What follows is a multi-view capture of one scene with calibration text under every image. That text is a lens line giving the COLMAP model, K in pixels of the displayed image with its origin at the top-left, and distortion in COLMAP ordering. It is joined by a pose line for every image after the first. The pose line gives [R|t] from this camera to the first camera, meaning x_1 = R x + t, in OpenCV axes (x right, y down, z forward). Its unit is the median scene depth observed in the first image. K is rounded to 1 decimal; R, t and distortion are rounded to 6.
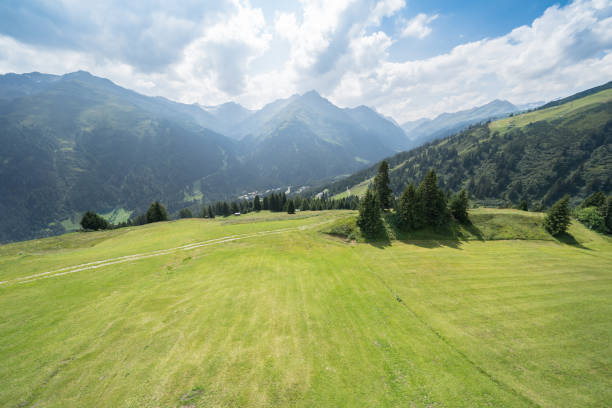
lens RADIAL K [[212.2, 0, 302.8], [0, 212.2, 204.0], [0, 0, 1]] dist [-0.026536, 0.002415]
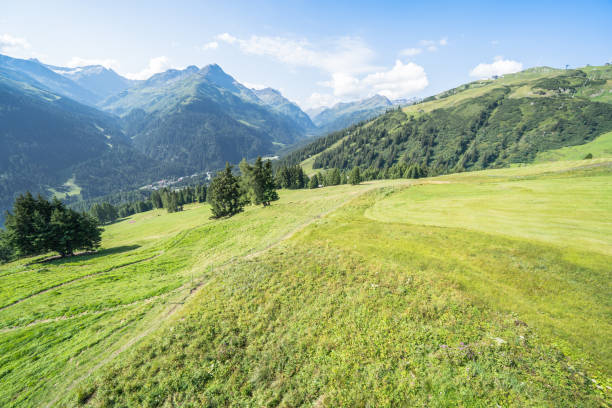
lens RADIAL K [[212.1, 0, 304.4], [0, 212.1, 203.8], [0, 0, 1]] dist [-0.028320, 0.003331]
pose [[0.911054, -0.101549, 0.399586, -0.142006], [0.073873, 0.993715, 0.084109, 0.009235], [-0.405616, -0.047109, 0.912829, 0.103671]]
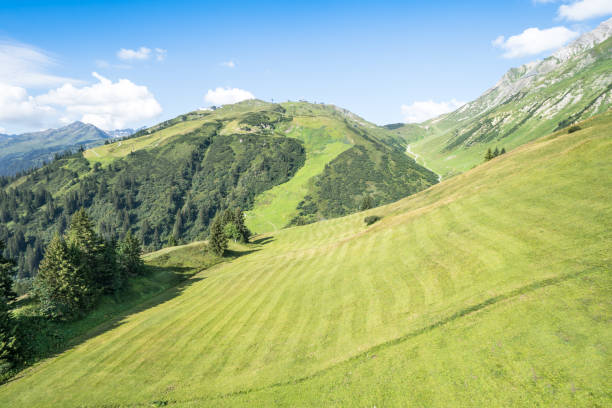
lens RADIAL K [[334.5, 0, 303.7], [0, 334.5, 205.8], [0, 0, 1]] dist [0.020427, 0.000874]
pose [[0.285438, -0.120745, 0.950761, -0.013132], [0.318436, 0.947621, 0.024745, 0.001115], [-0.903949, 0.295693, 0.308937, 0.008129]]
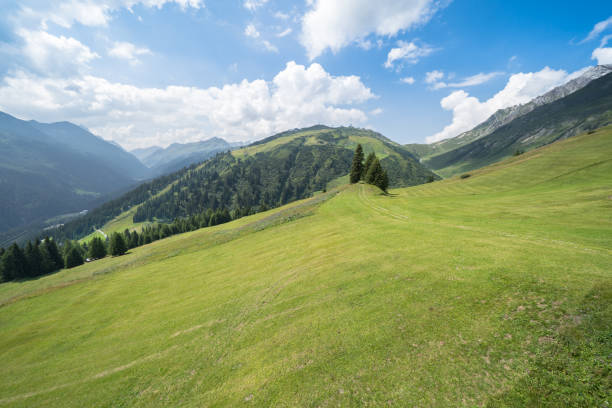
lens RADIAL K [[212.2, 0, 302.8], [0, 212.2, 204.0], [0, 0, 1]] dist [-0.026536, 0.002415]
pose [[0.455580, -0.132934, 0.880213, -0.087342], [0.244309, 0.969492, 0.019968, 0.004853], [-0.856014, 0.205947, 0.474158, 0.063342]]
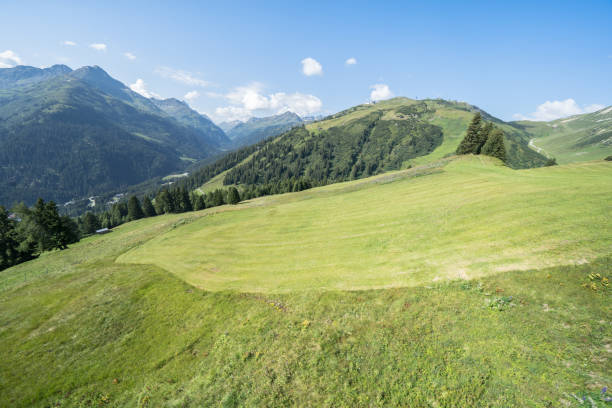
lens RADIAL K [[212.1, 0, 304.4], [0, 212.1, 203.8], [0, 0, 1]] dist [-0.028320, 0.003331]
pose [[0.700974, -0.157457, 0.695588, -0.111202], [0.155700, 0.985584, 0.066196, 0.008301], [-0.695983, 0.061901, 0.715385, 0.073665]]
